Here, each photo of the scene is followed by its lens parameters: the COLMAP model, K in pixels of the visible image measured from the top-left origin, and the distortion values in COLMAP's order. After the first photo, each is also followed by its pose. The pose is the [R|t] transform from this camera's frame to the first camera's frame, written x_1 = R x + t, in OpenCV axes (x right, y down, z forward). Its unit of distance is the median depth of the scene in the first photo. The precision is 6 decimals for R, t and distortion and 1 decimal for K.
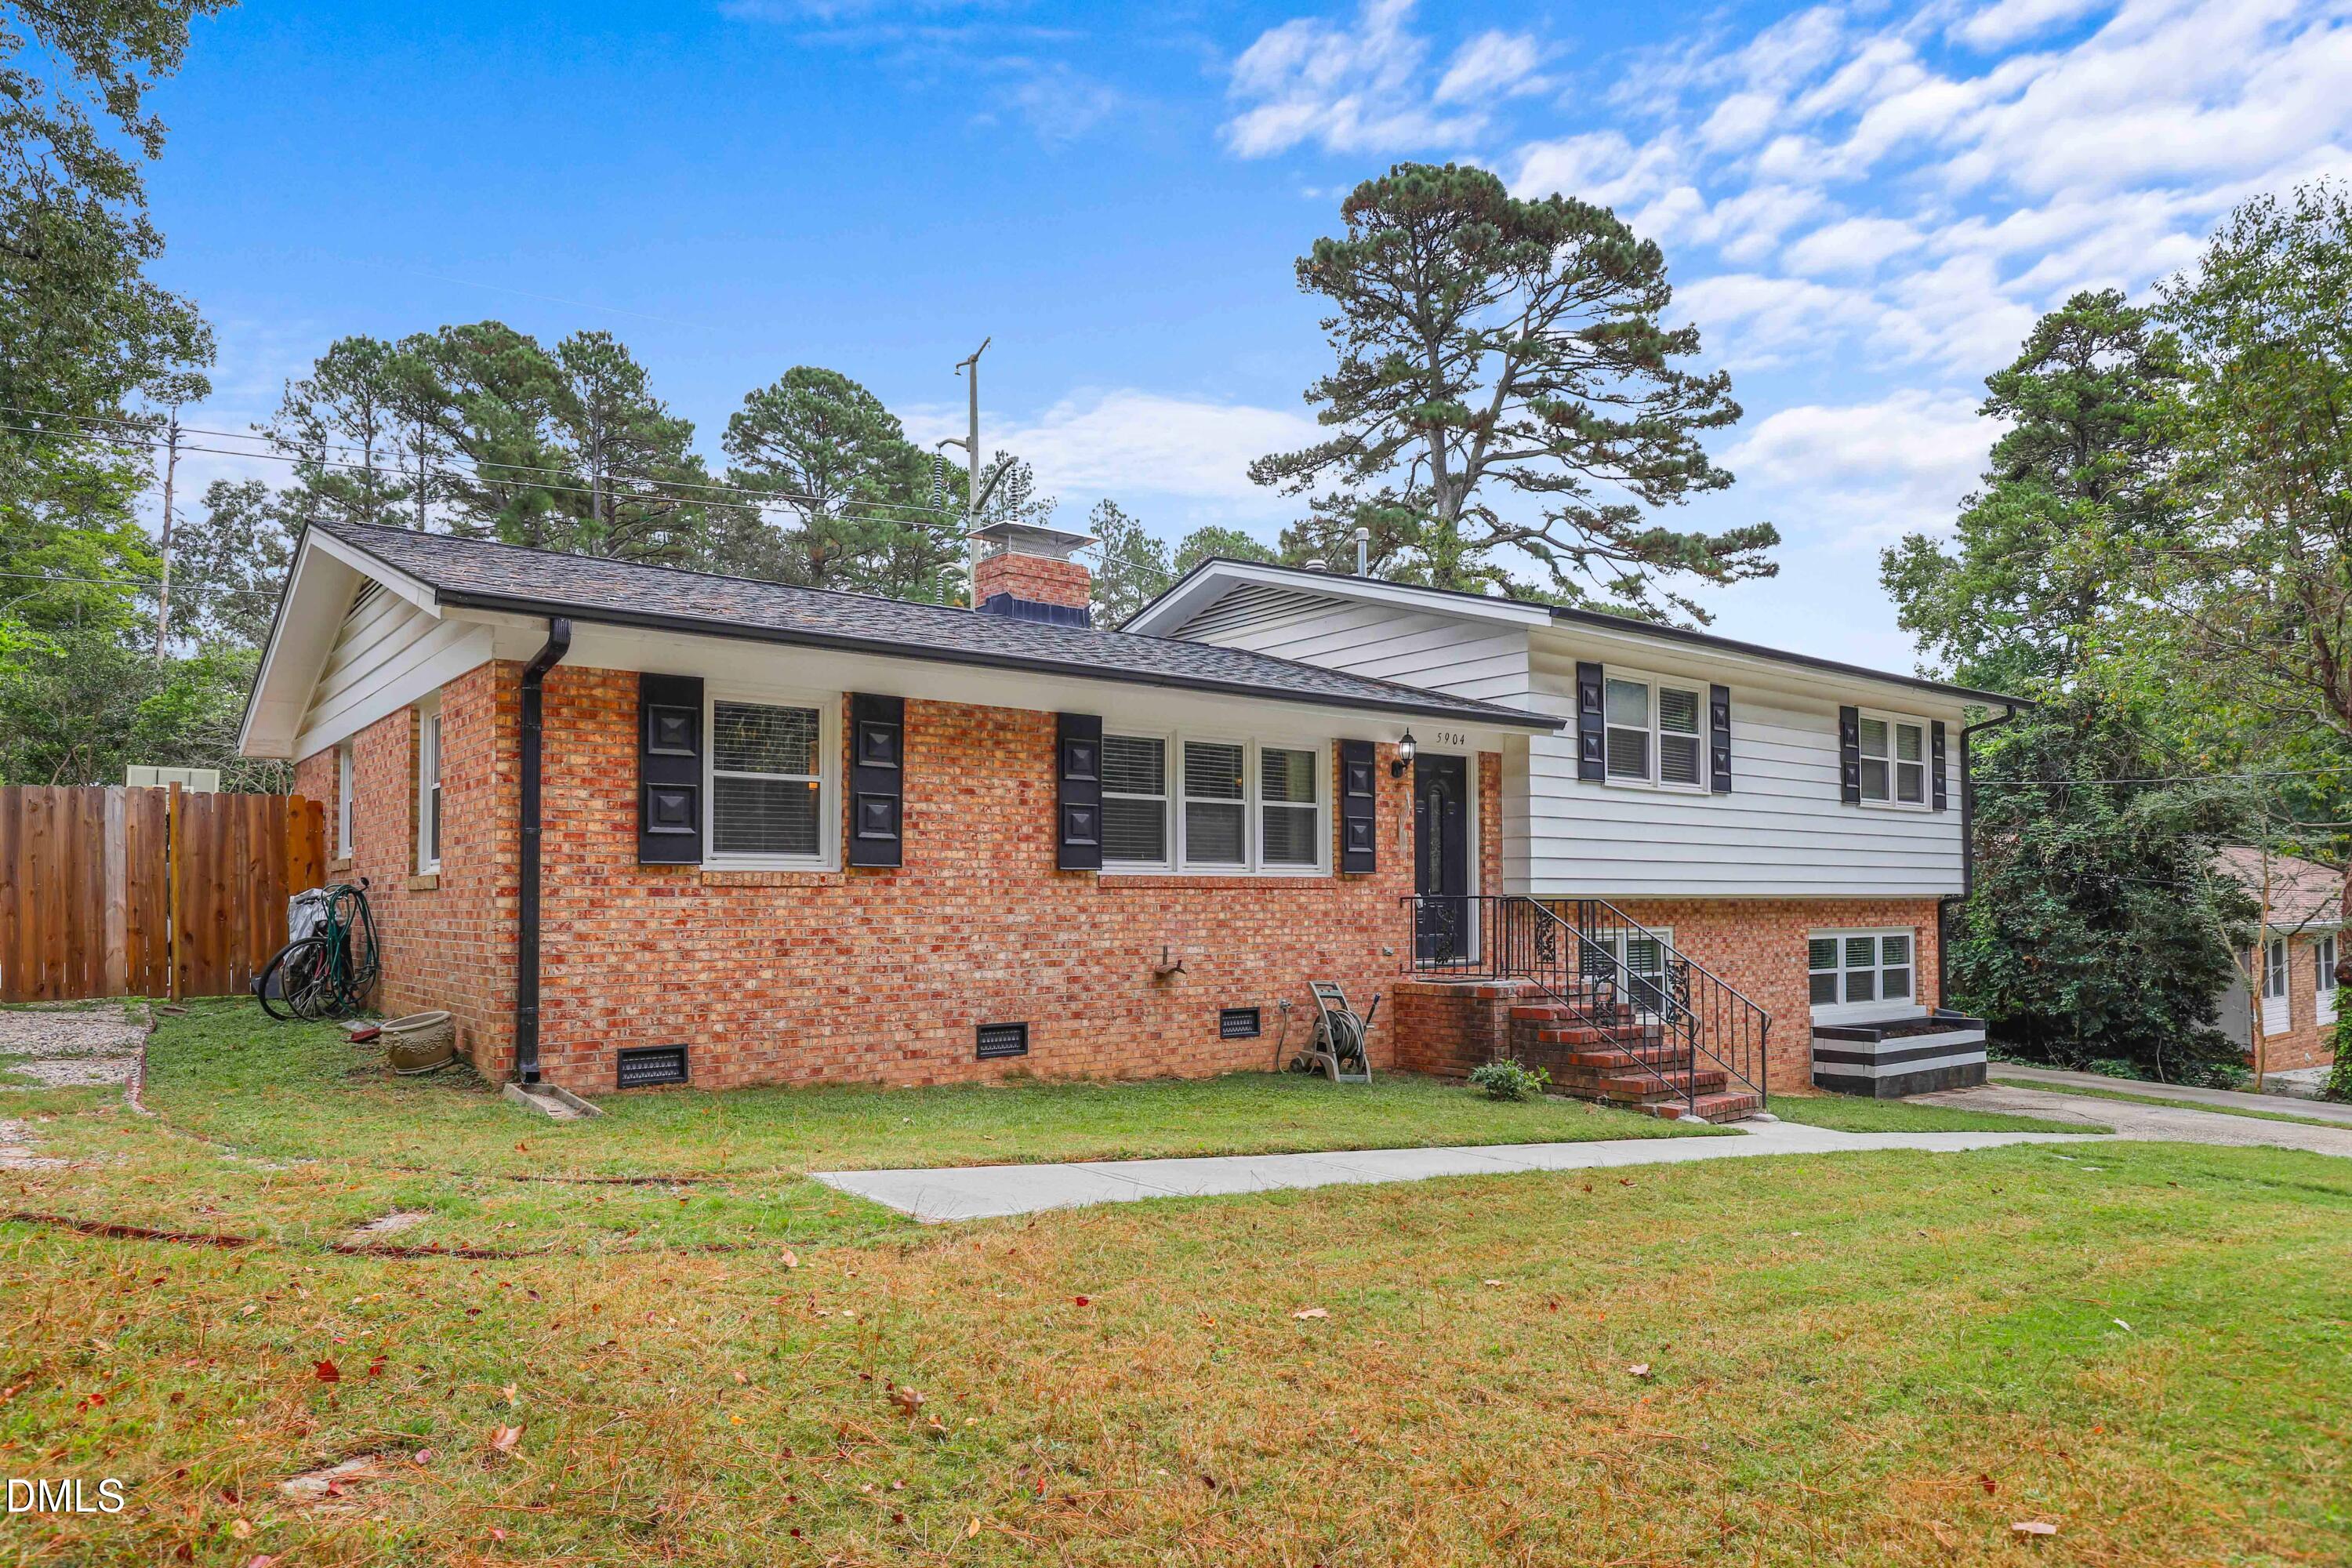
lens RADIAL K [[1469.5, 0, 1177.0], [0, 1469.5, 828.8], [0, 0, 1]] dist [-0.003728, -0.000078]
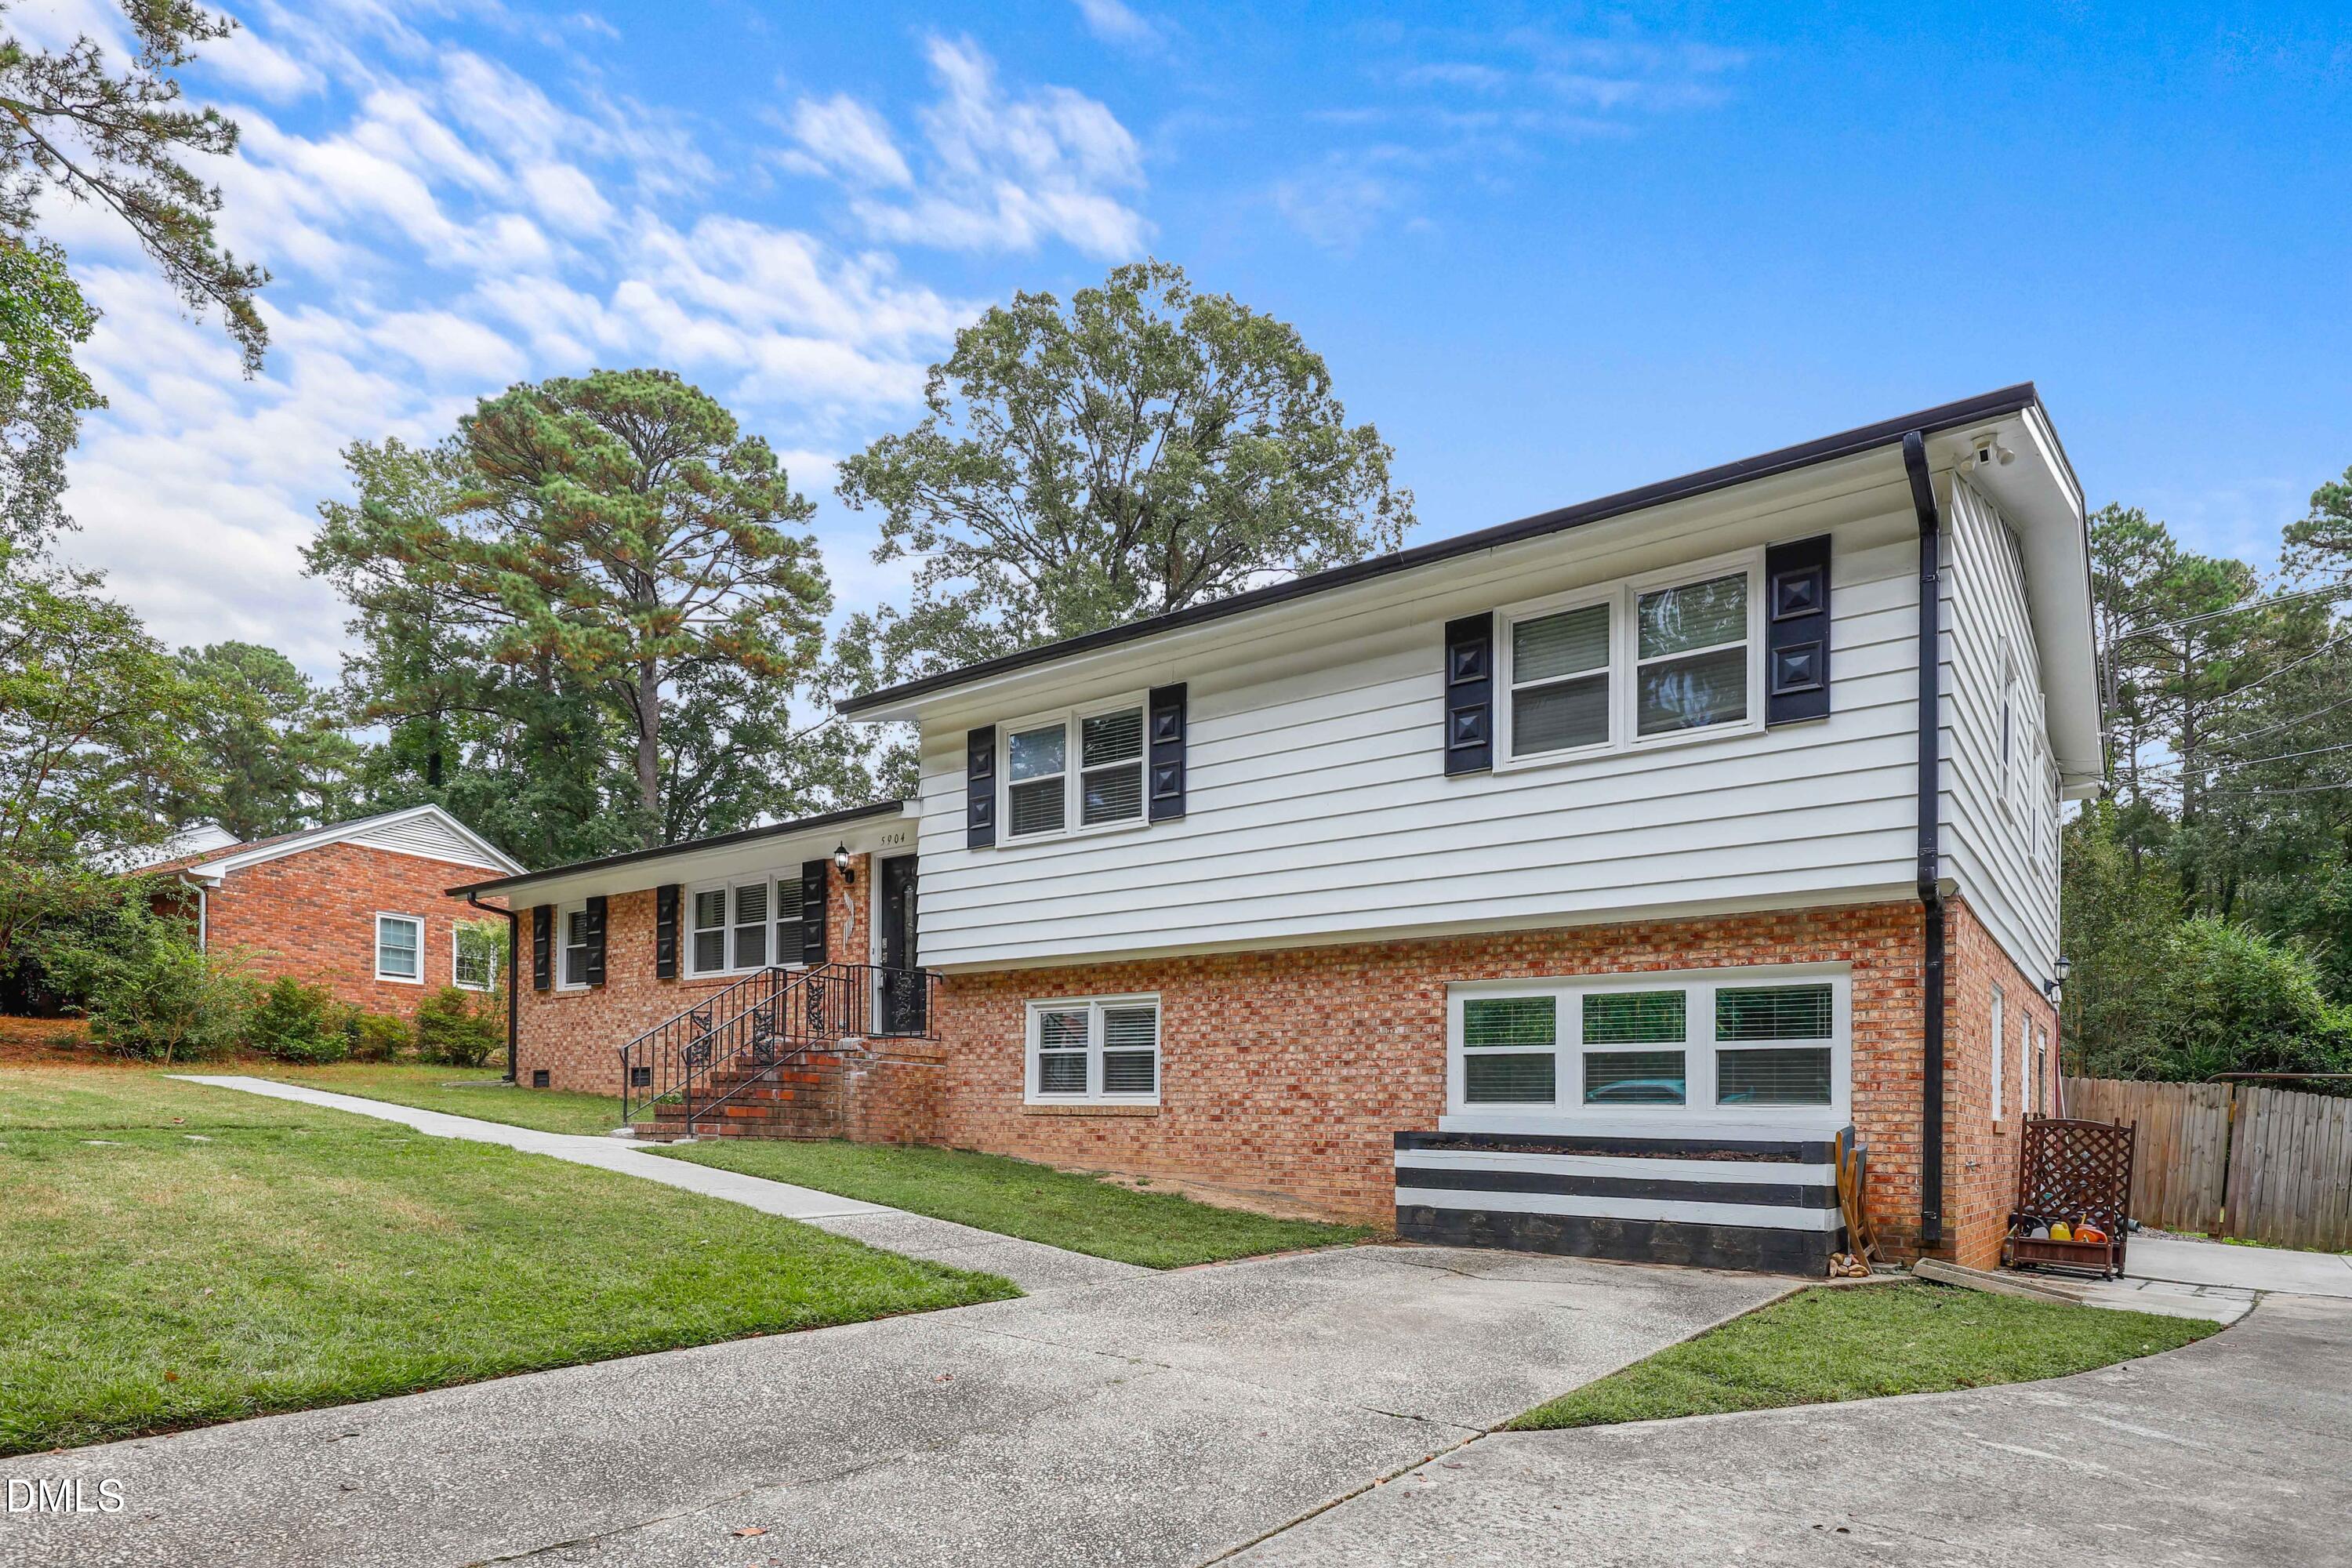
lens RADIAL K [[1297.1, 0, 1178.0], [0, 1297.1, 1116.5], [0, 0, 1]] dist [-0.001974, -0.000553]
pose [[0.264921, 0.000684, -0.964270, 1.526798], [0.028499, 0.999557, 0.008539, 0.191003], [0.963849, -0.029743, 0.264784, 1.173301]]
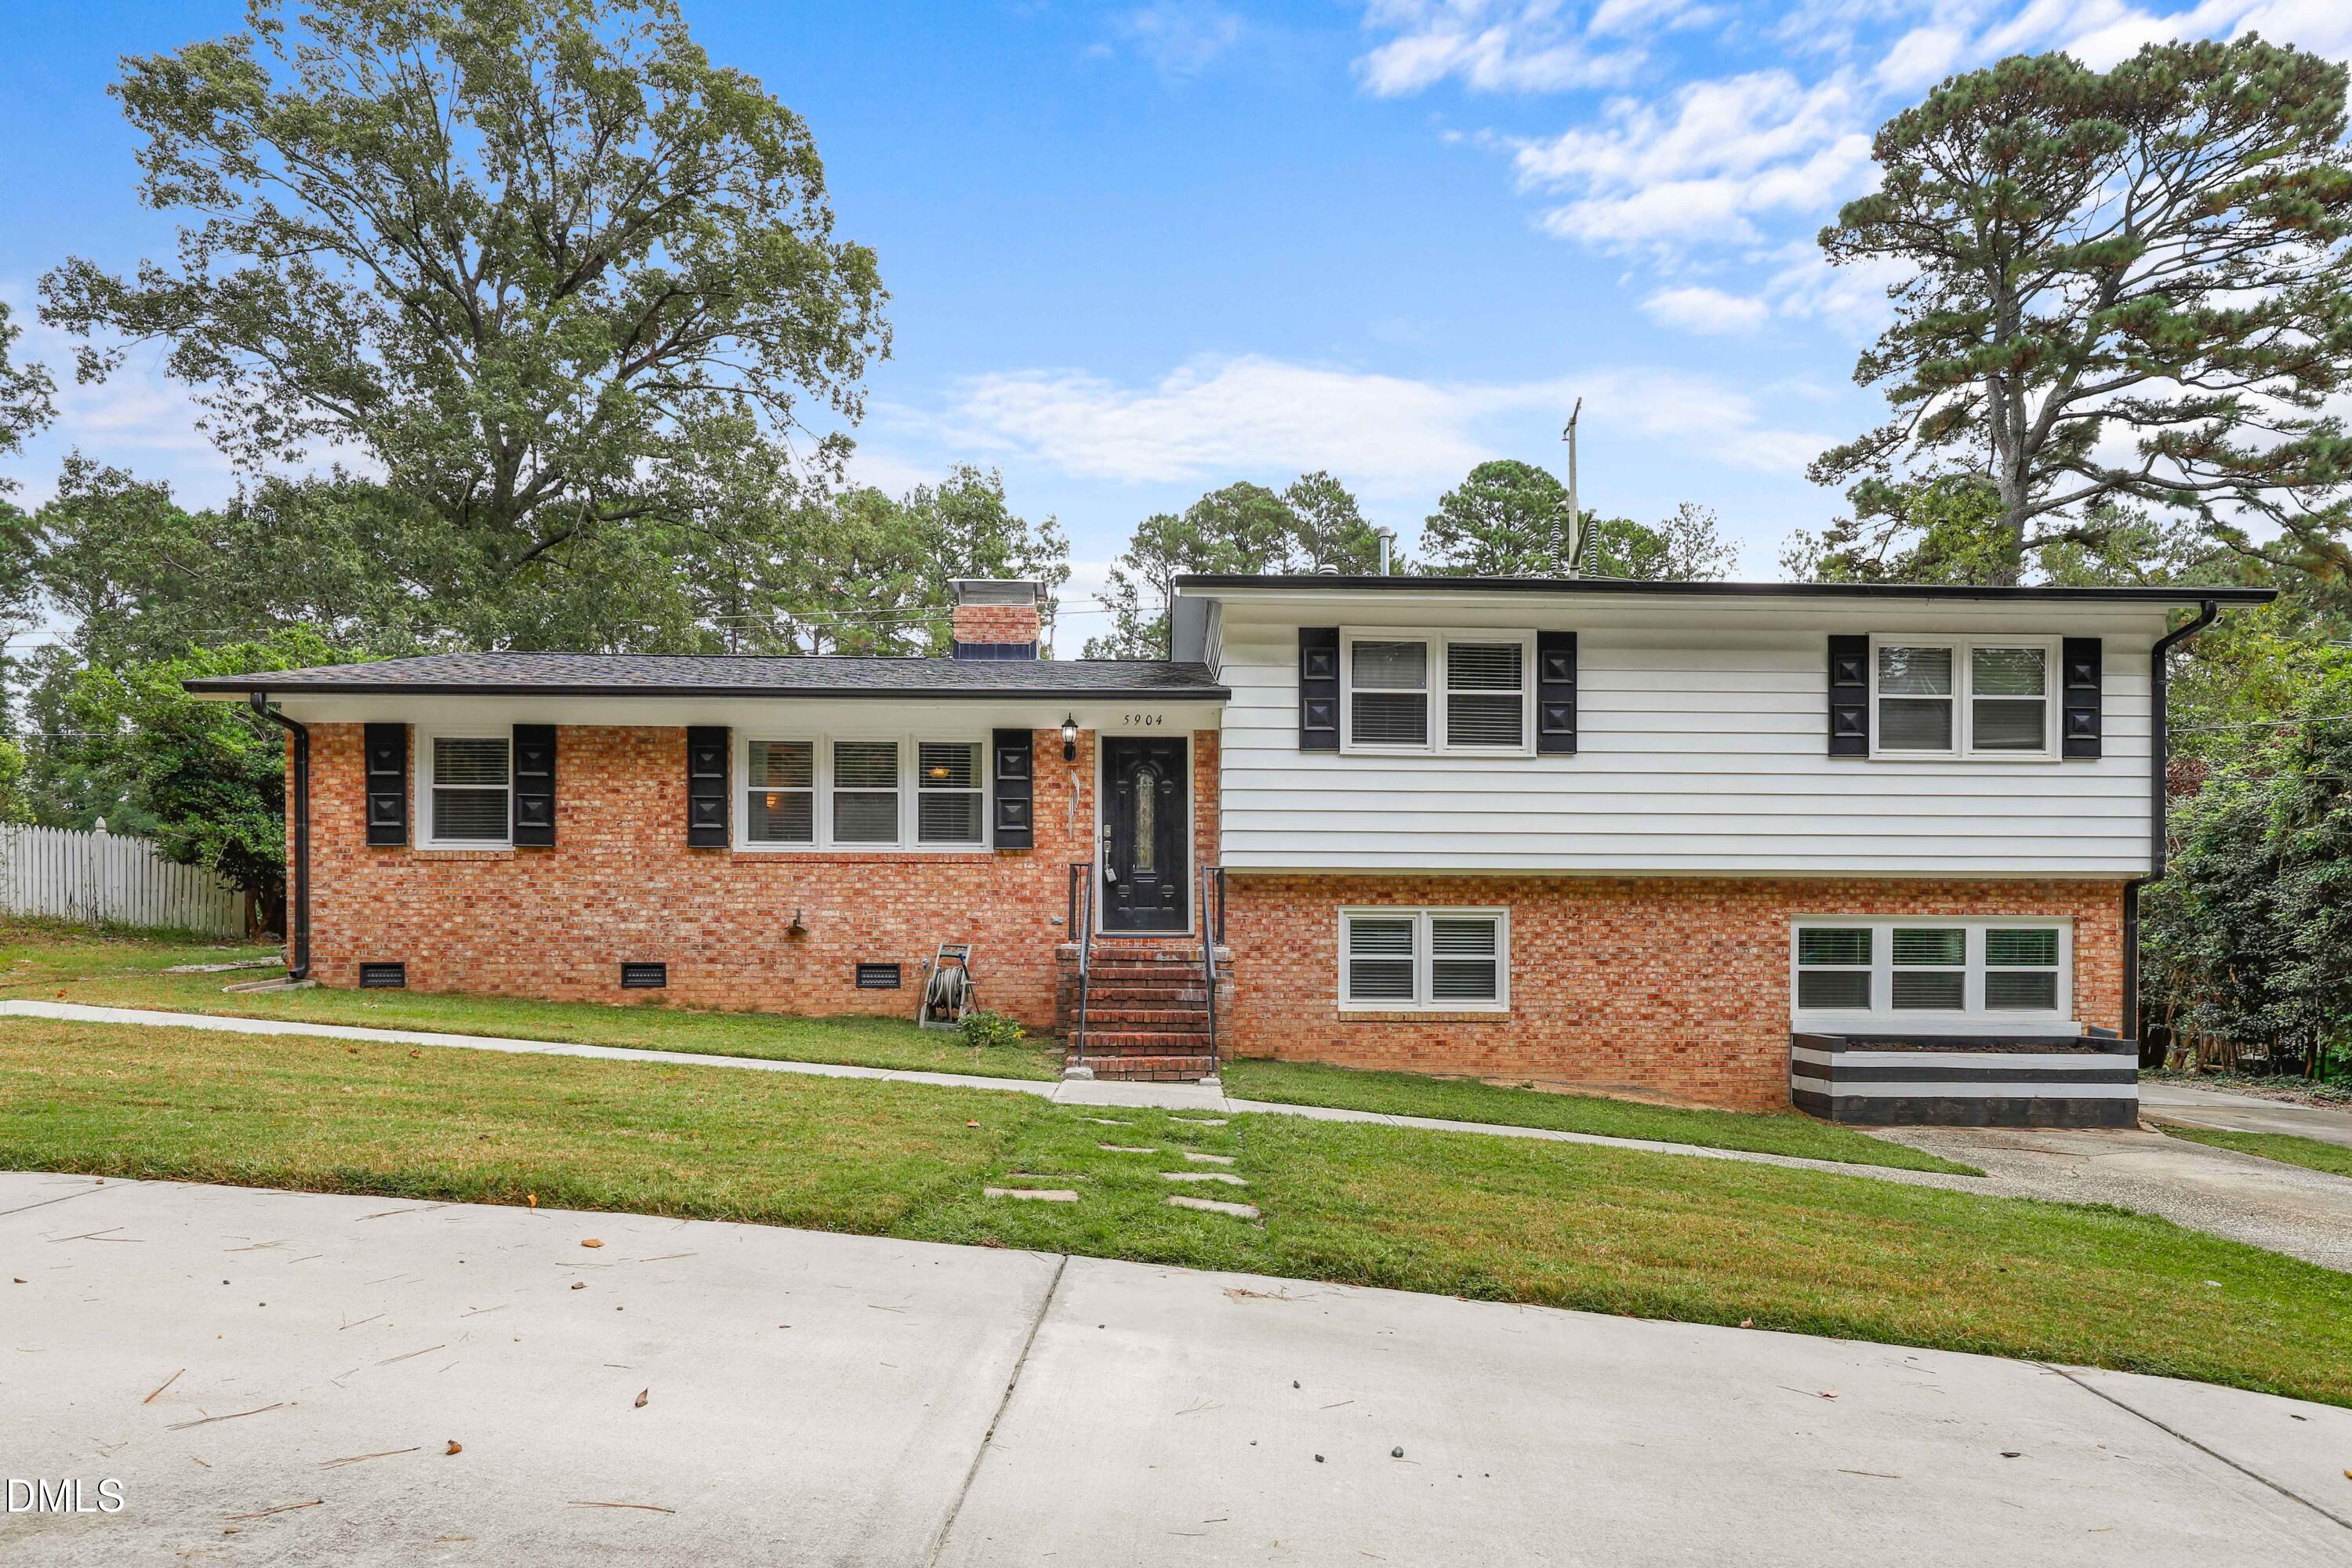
lens RADIAL K [[1286.7, 0, 1178.3], [0, 1286.7, 944.2], [0, 0, 1]] dist [-0.001041, -0.001083]
pose [[0.795638, 0.003086, -0.605764, 0.950345], [0.023183, 0.999099, 0.035539, 0.082459], [0.605328, -0.042320, 0.794850, 0.351694]]
